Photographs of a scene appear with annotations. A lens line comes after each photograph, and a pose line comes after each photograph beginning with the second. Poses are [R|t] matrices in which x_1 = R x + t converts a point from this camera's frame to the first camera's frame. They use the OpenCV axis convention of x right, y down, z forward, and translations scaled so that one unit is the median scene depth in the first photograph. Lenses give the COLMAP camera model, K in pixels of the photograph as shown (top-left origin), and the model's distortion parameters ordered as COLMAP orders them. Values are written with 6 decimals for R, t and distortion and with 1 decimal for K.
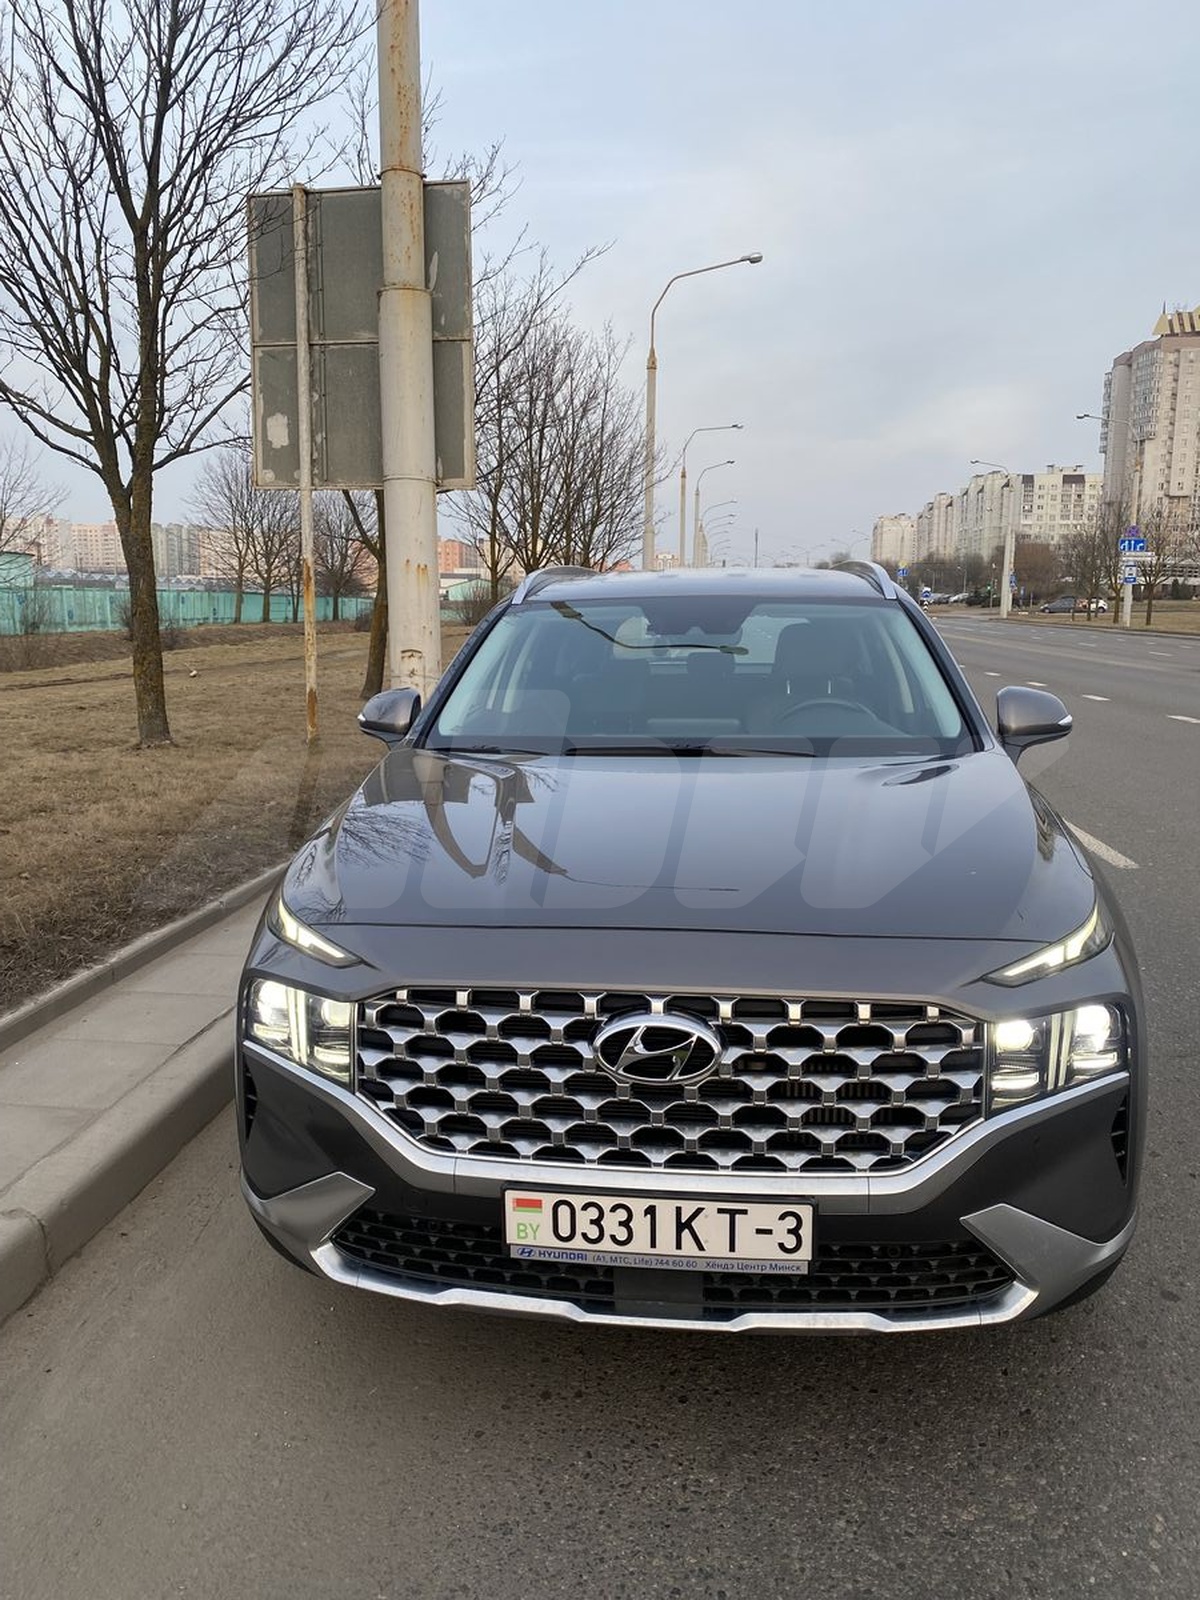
lens RADIAL K [[1218.3, 0, 590.7], [0, 1218.3, 799.3], [0, 0, 1]] dist [0.008603, -0.002097]
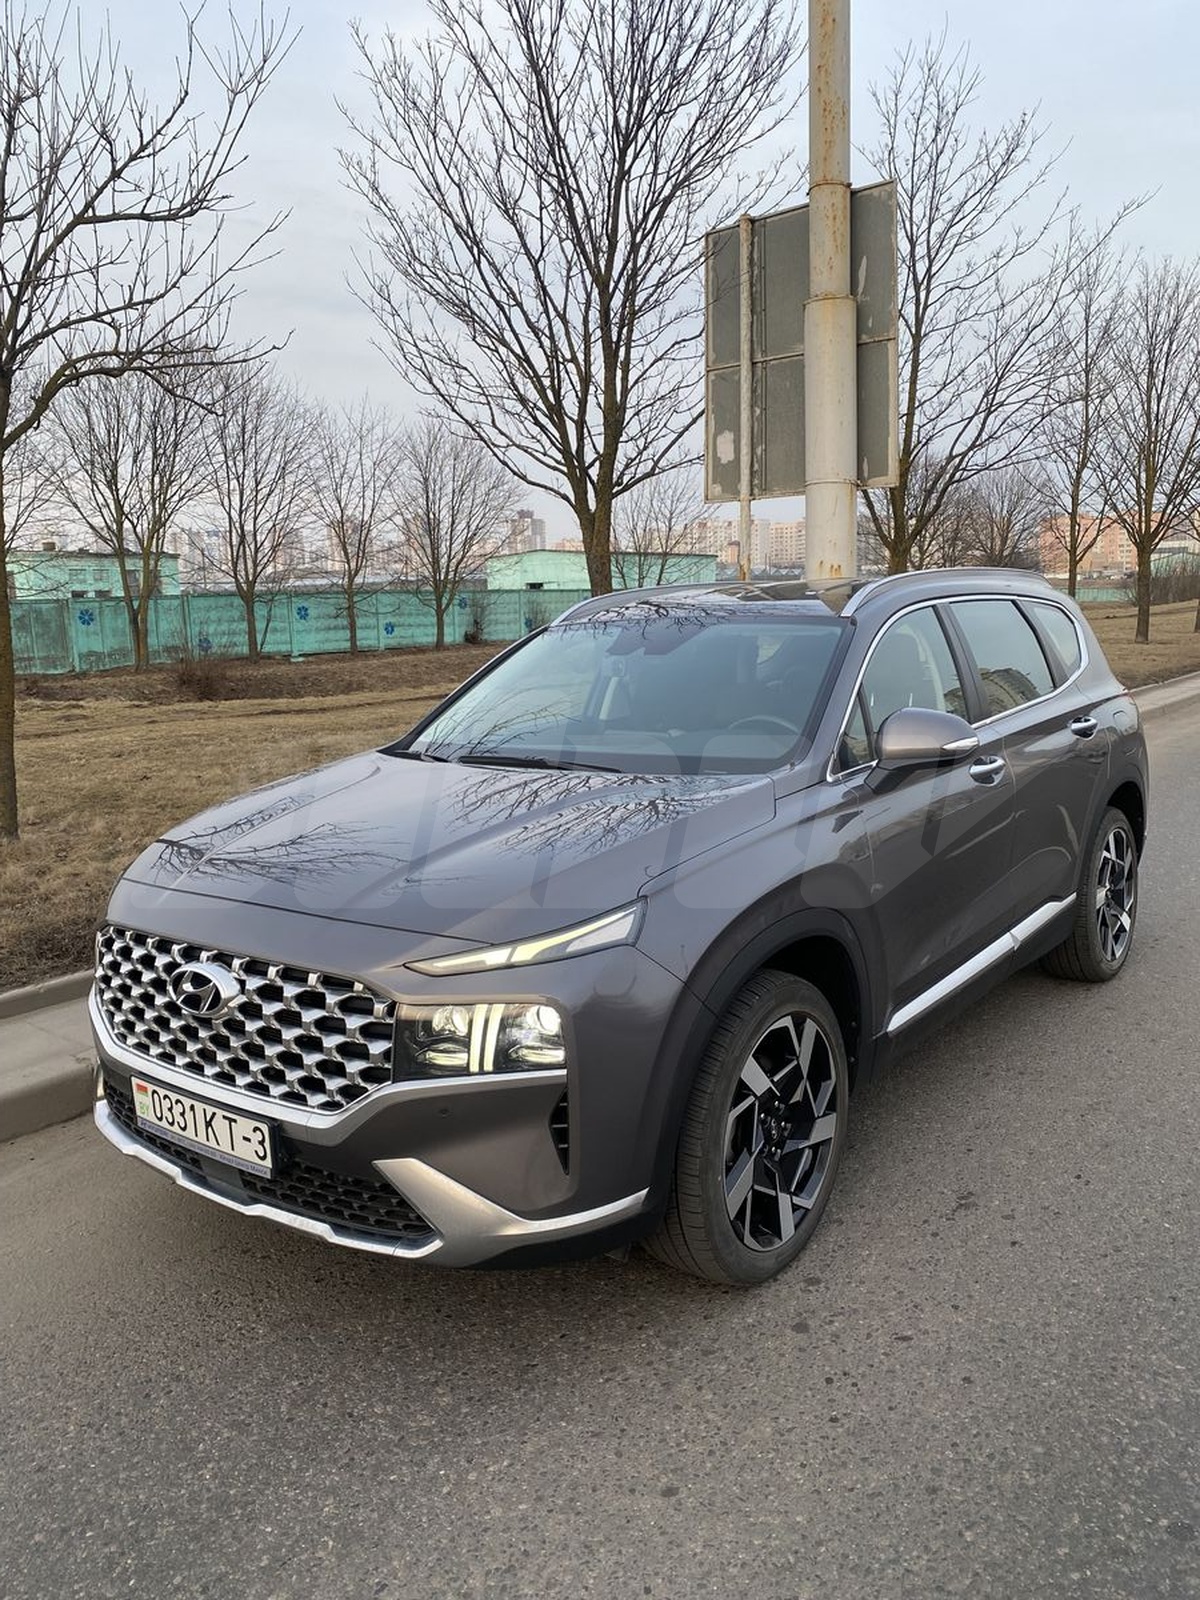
lens RADIAL K [[1218.3, 0, 590.7], [0, 1218.3, 799.3], [0, 0, 1]] dist [0.008603, -0.002097]
pose [[0.858819, 0.051915, -0.509641, 0.719325], [-0.047089, 0.998640, 0.022375, -0.033523], [0.510110, 0.004782, 0.860096, 0.047862]]
